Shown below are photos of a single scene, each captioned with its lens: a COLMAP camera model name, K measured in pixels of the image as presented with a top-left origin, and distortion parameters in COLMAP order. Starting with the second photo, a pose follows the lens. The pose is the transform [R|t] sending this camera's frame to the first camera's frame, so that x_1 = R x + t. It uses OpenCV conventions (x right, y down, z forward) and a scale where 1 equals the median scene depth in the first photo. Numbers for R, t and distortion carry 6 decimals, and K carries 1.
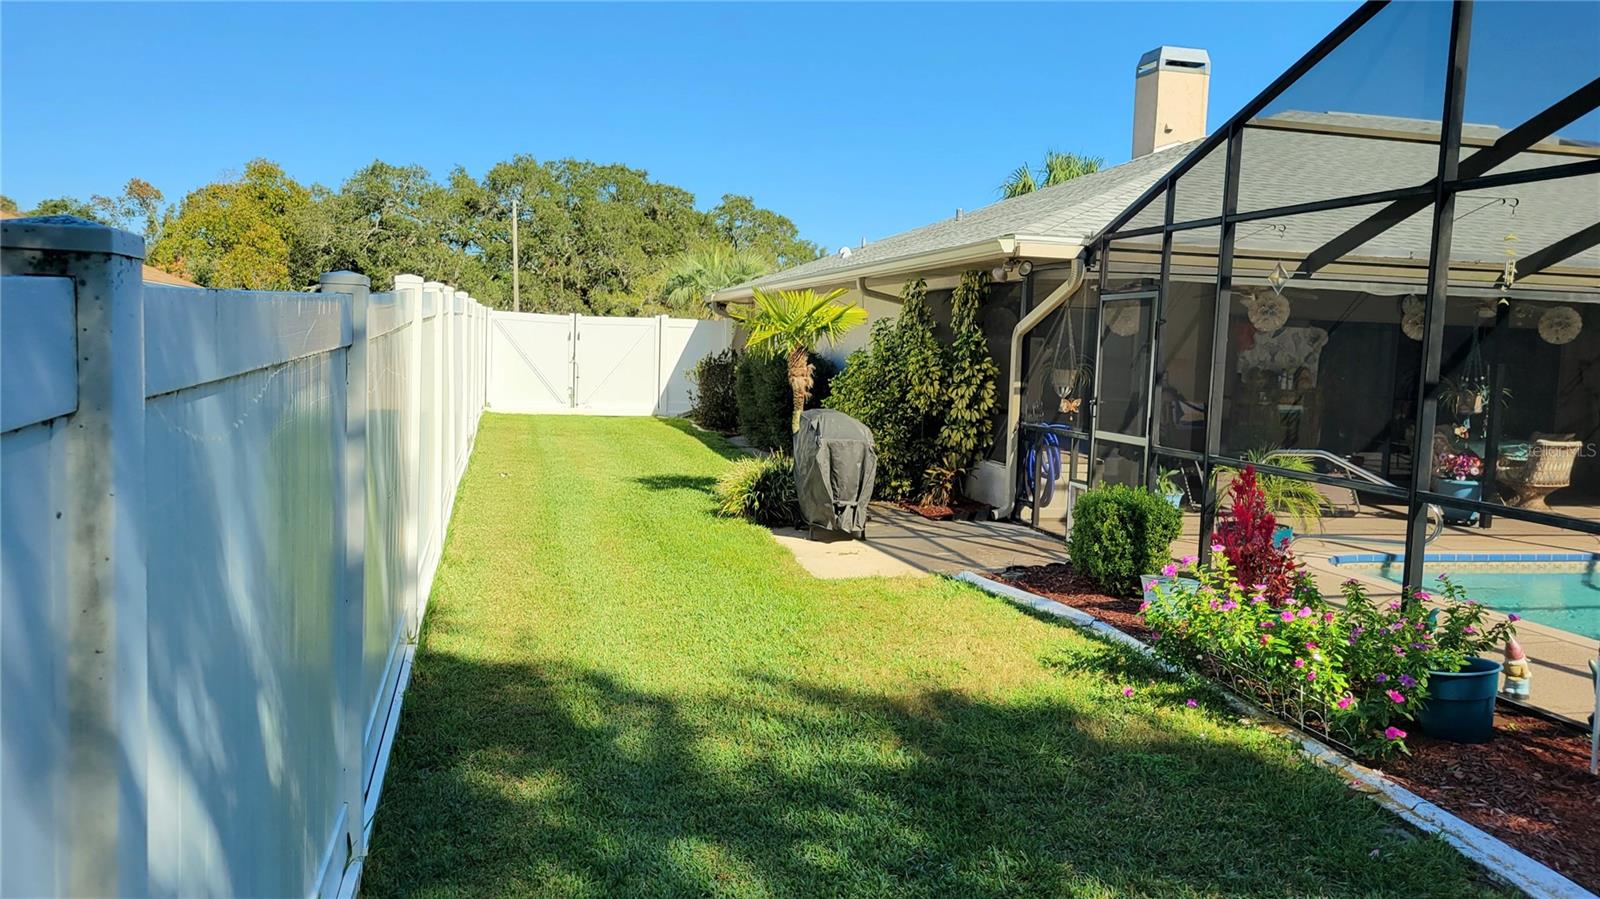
lens RADIAL K [[1237.8, 0, 800.0], [0, 1237.8, 449.5], [0, 0, 1]] dist [0.043195, -0.012683]
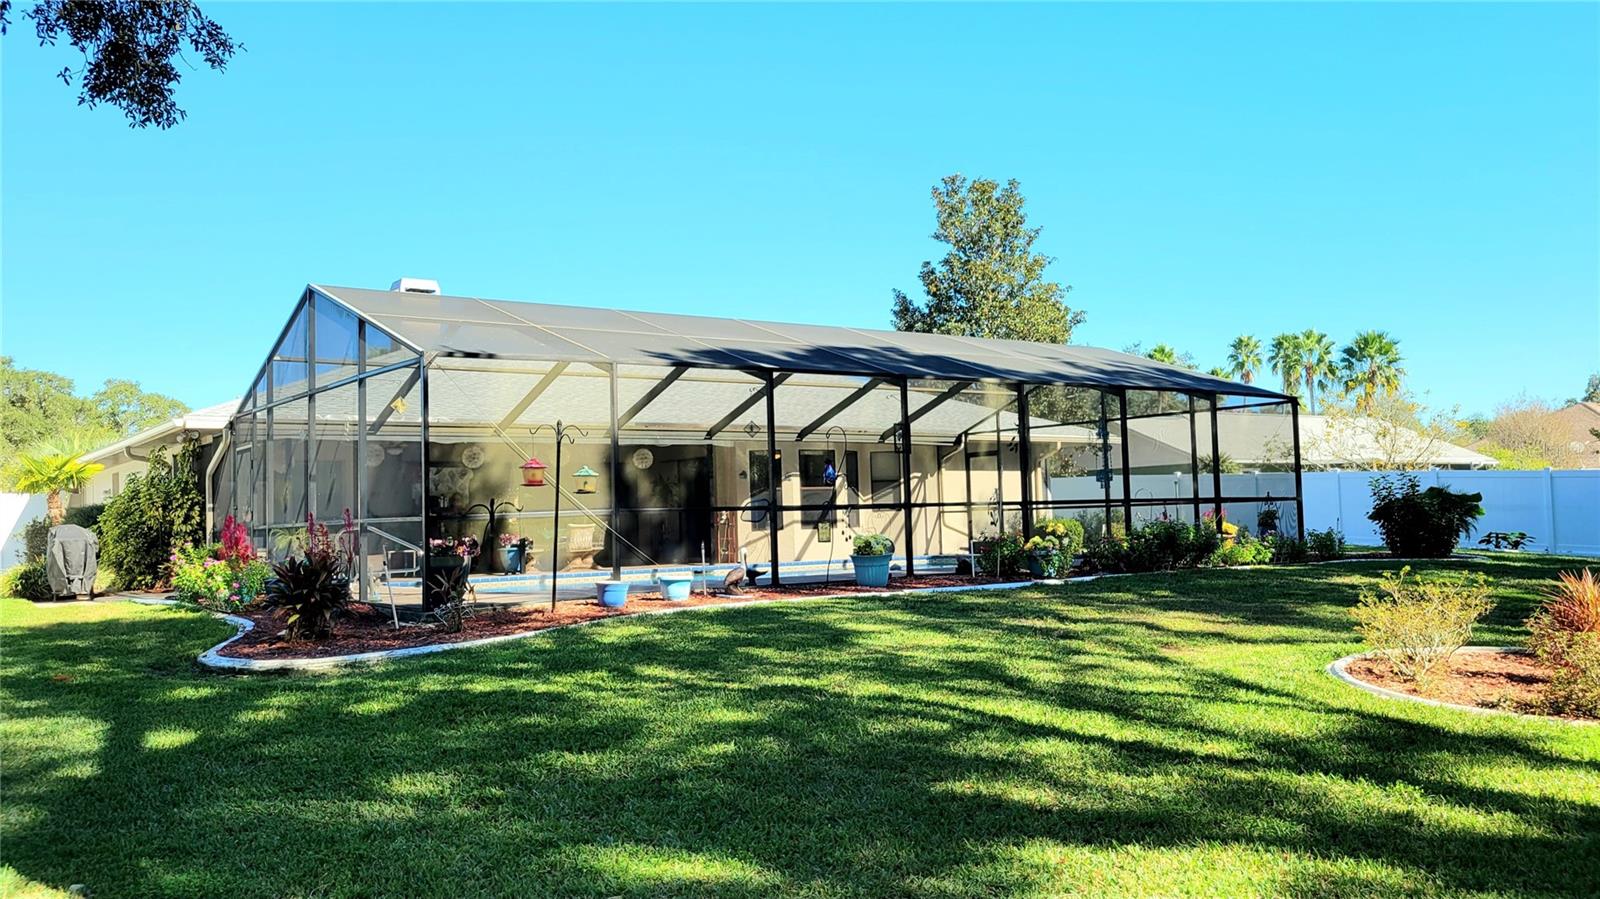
lens RADIAL K [[1351.5, 0, 858.2], [0, 1351.5, 449.5], [0, 0, 1]] dist [0.008461, -0.002256]
pose [[0.913973, -0.044030, 0.403380, 0.135037], [0.099833, 0.987939, -0.118365, 0.096759], [-0.393303, 0.148453, 0.907345, -0.547710]]
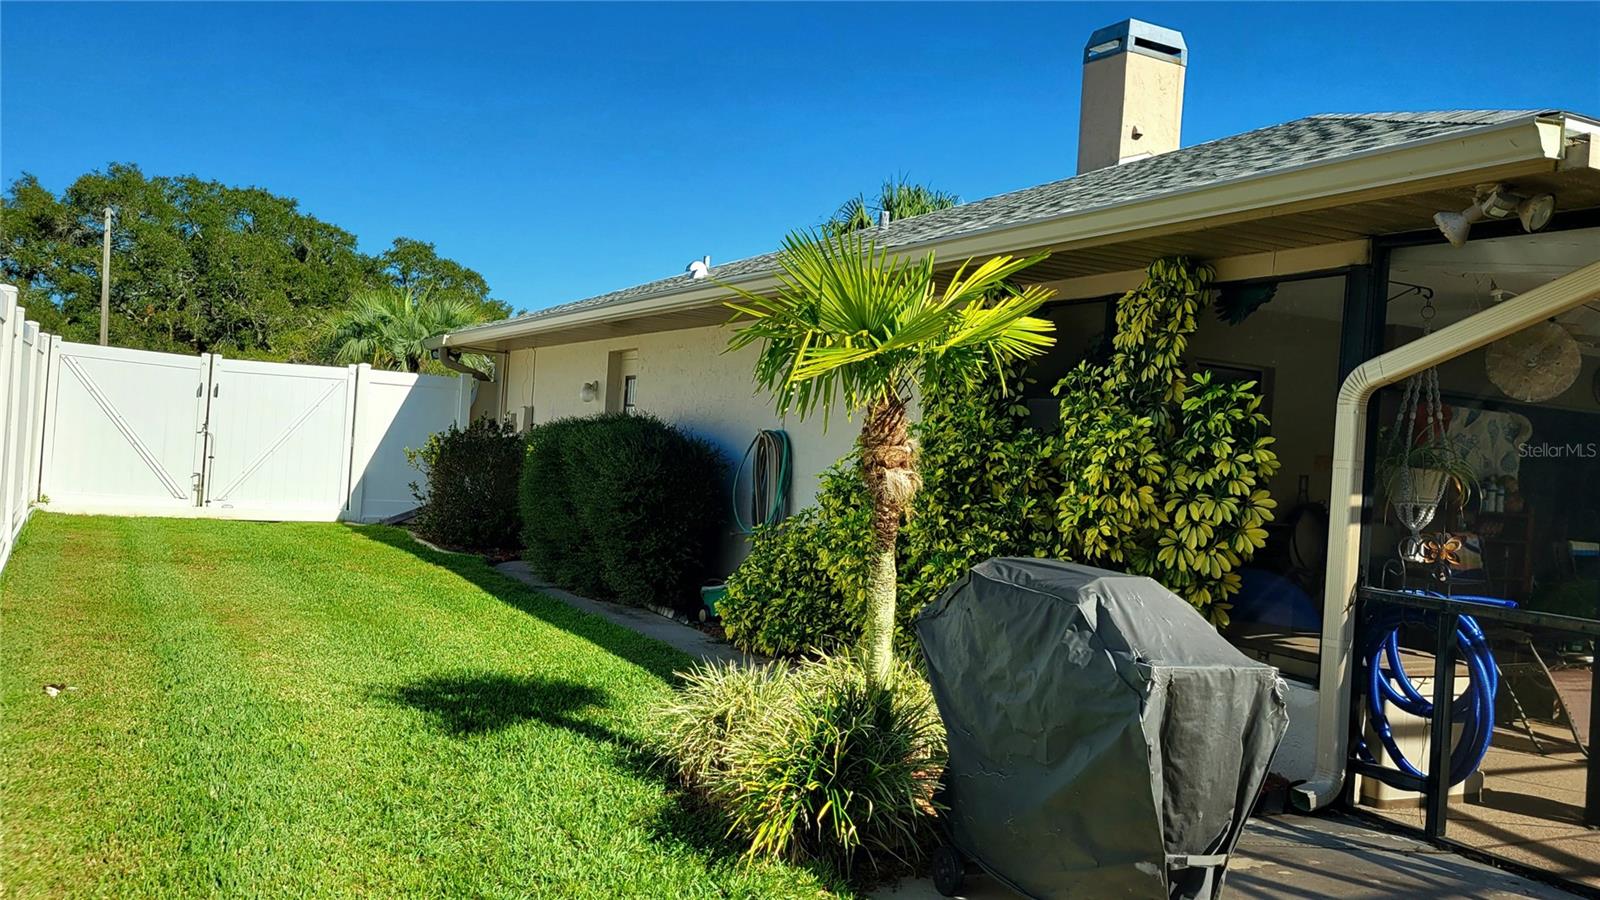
lens RADIAL K [[1310.9, 0, 800.0], [0, 1310.9, 450.0], [0, 0, 1]] dist [0.035567, -0.016599]
pose [[0.964756, 0.032356, 0.261150, -0.078439], [-0.012847, 0.997020, -0.076068, -0.017998], [-0.262833, 0.070032, 0.962296, 0.337421]]
